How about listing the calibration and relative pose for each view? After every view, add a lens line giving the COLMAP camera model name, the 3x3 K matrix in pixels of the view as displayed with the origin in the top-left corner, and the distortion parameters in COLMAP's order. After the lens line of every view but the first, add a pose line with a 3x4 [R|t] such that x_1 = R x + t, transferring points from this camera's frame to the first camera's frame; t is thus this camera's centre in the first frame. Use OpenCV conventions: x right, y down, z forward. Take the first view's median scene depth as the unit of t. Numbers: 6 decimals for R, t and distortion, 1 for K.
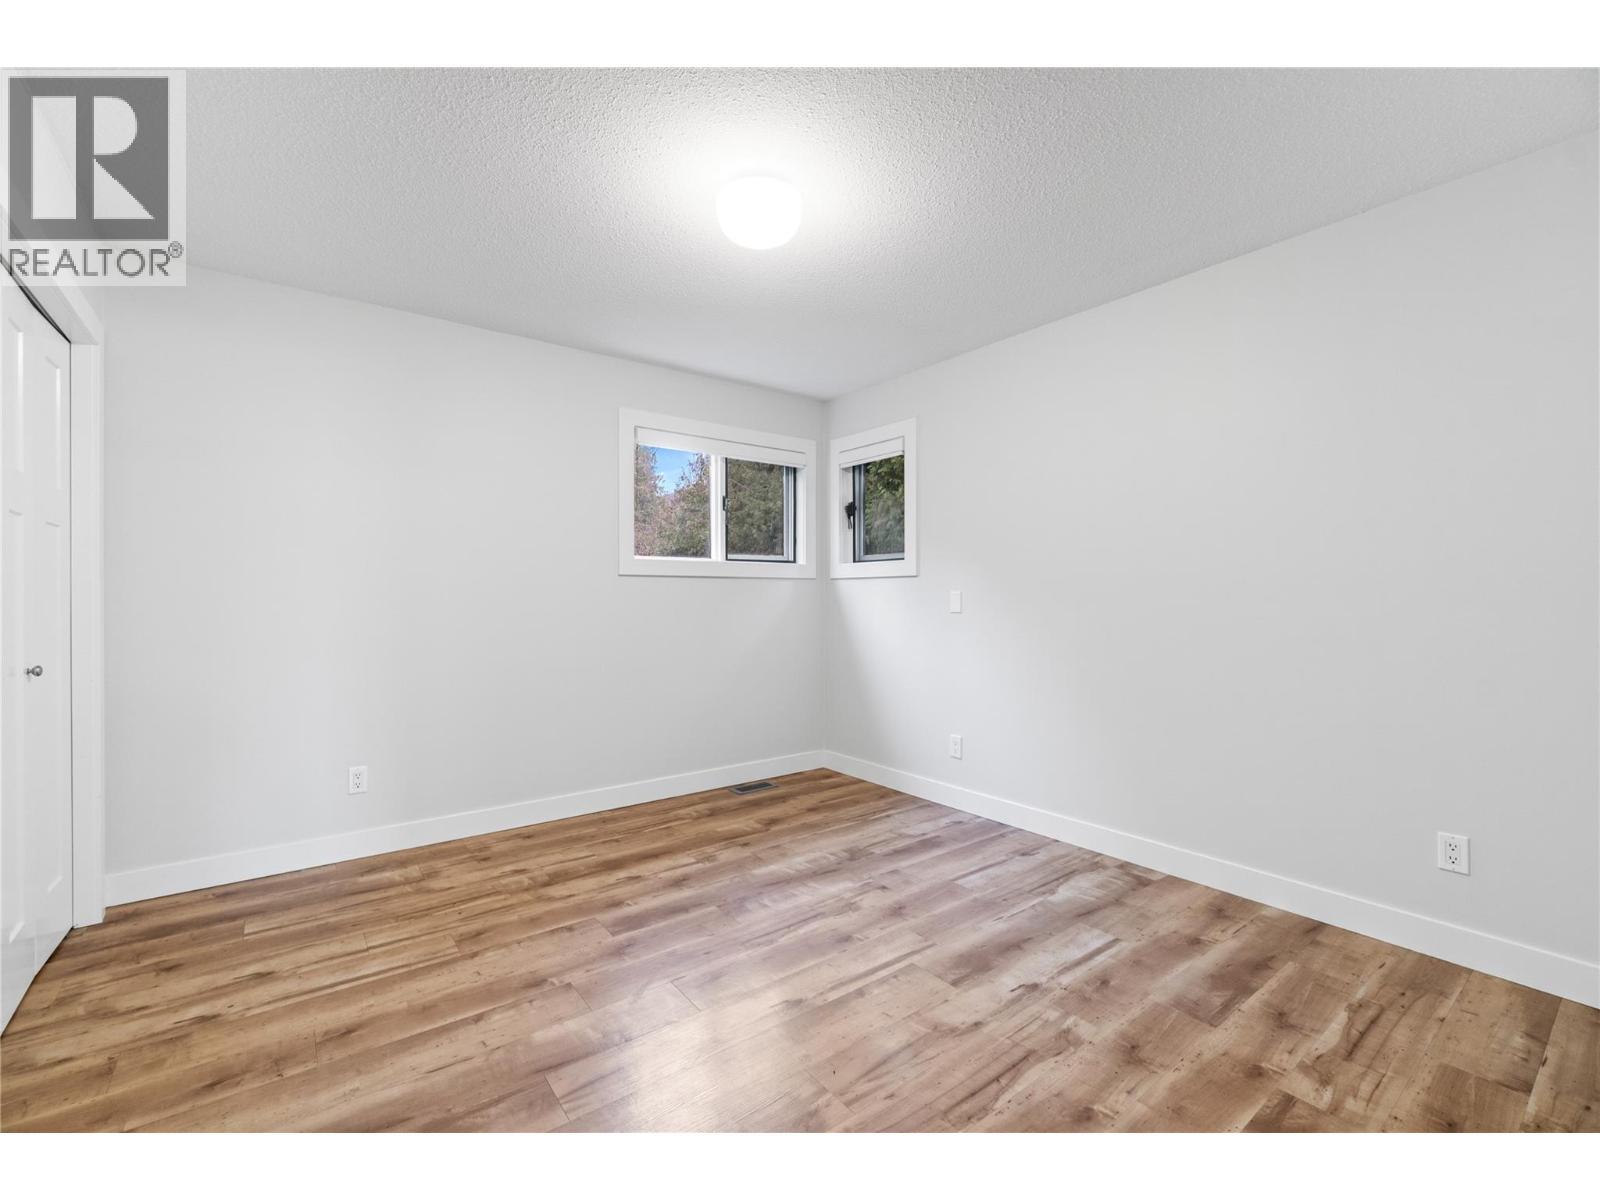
lens RADIAL K [[689.8, 0, 790.0], [0, 689.8, 595.6], [0, 0, 1]] dist [0.000977, 0.000412]
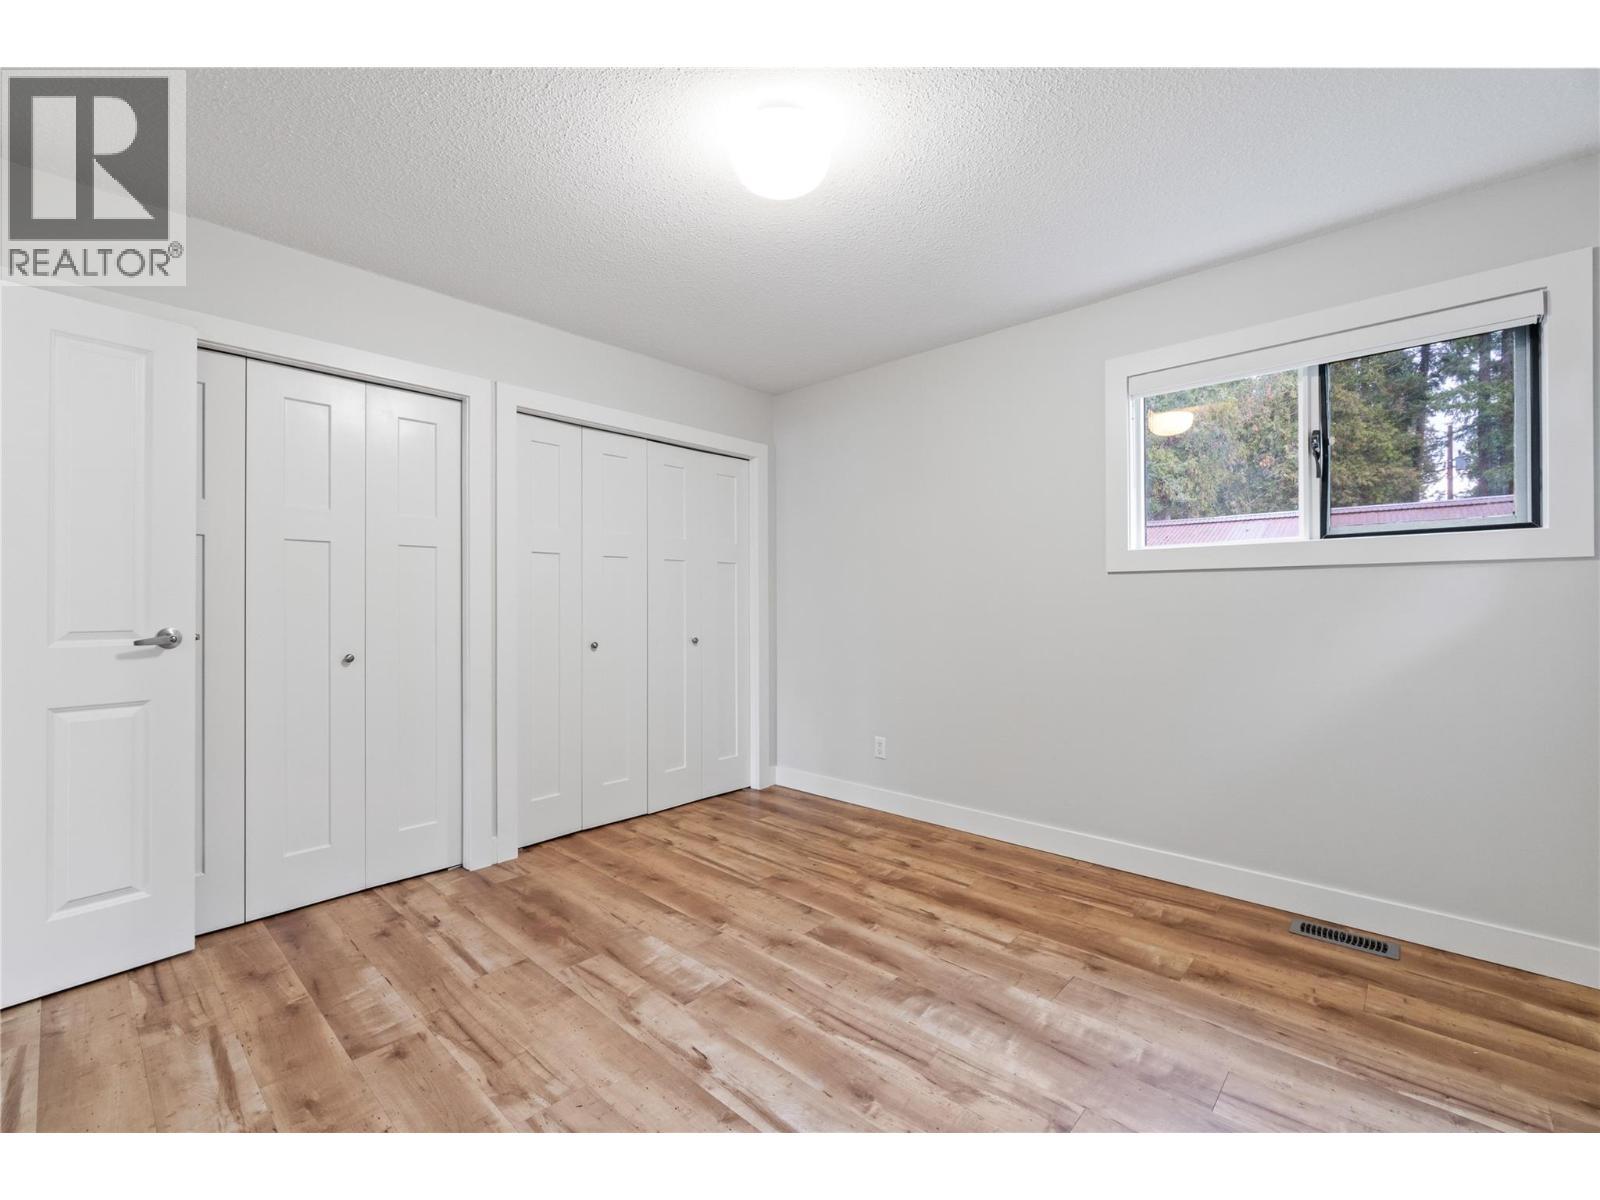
lens RADIAL K [[689.8, 0, 788.0], [0, 689.8, 605.1], [0, 0, 1]] dist [0.000977, 0.000412]
pose [[0.166374, 0.002627, -0.986059, 0.622215], [0.008159, 0.999959, 0.004040, 0.001570], [0.986029, -0.008717, 0.166345, 0.674351]]
